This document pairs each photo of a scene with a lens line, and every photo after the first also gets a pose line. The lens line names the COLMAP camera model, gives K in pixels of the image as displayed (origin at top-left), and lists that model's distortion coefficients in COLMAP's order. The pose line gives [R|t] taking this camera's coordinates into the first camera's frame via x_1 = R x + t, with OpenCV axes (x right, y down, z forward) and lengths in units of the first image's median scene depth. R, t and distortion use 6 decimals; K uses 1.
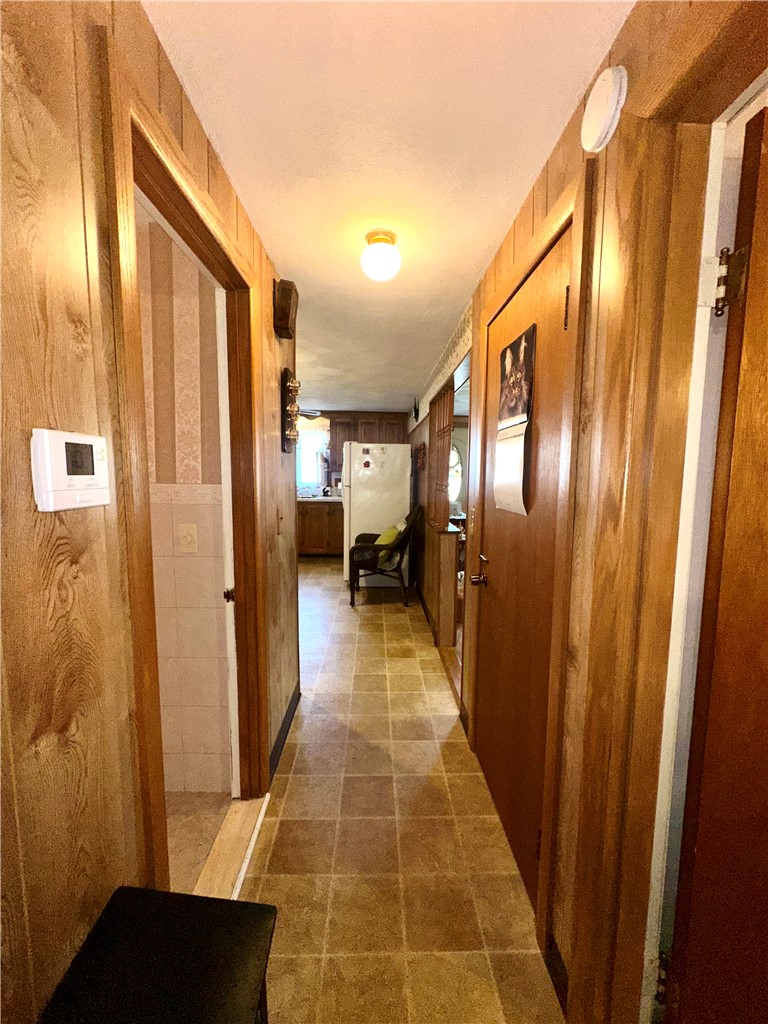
lens RADIAL K [[406.2, 0, 384.2], [0, 406.2, 508.8], [0, 0, 1]] dist [0.000302, 0.000261]
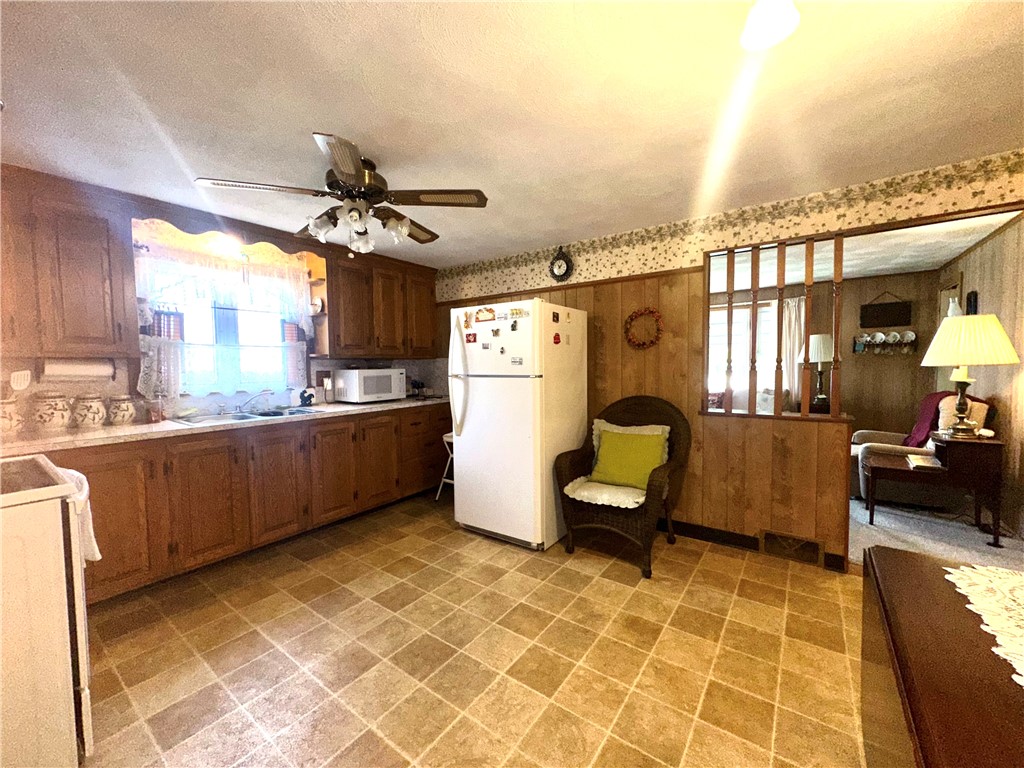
lens RADIAL K [[406.2, 0, 509.8], [0, 406.2, 382.1], [0, 0, 1]] dist [0.000302, 0.000261]
pose [[0.609396, -0.057100, 0.790807, -1.044795], [0.097847, 0.995195, -0.003543, -0.090297], [-0.786805, 0.079537, 0.612055, 1.260991]]
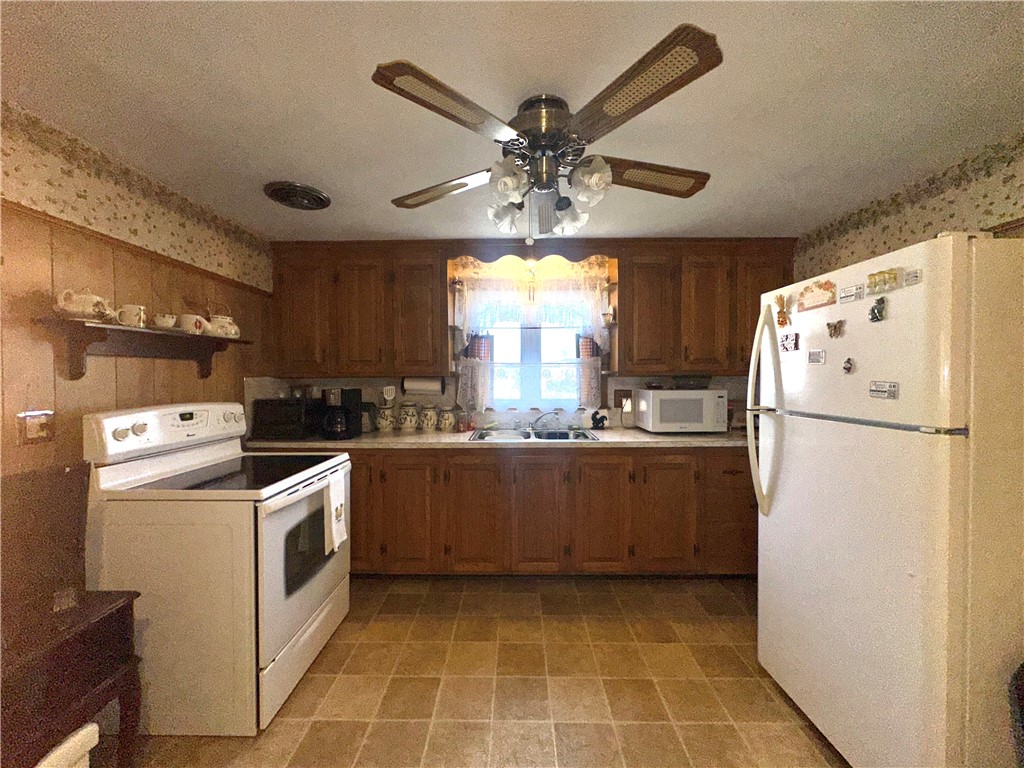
lens RADIAL K [[406.2, 0, 512.6], [0, 406.2, 383.5], [0, 0, 1]] dist [0.000302, 0.000261]
pose [[0.999376, -0.016107, -0.031425, -0.599082], [0.013453, 0.996466, -0.082908, -0.121228], [0.032649, 0.082434, 0.996062, 1.413084]]
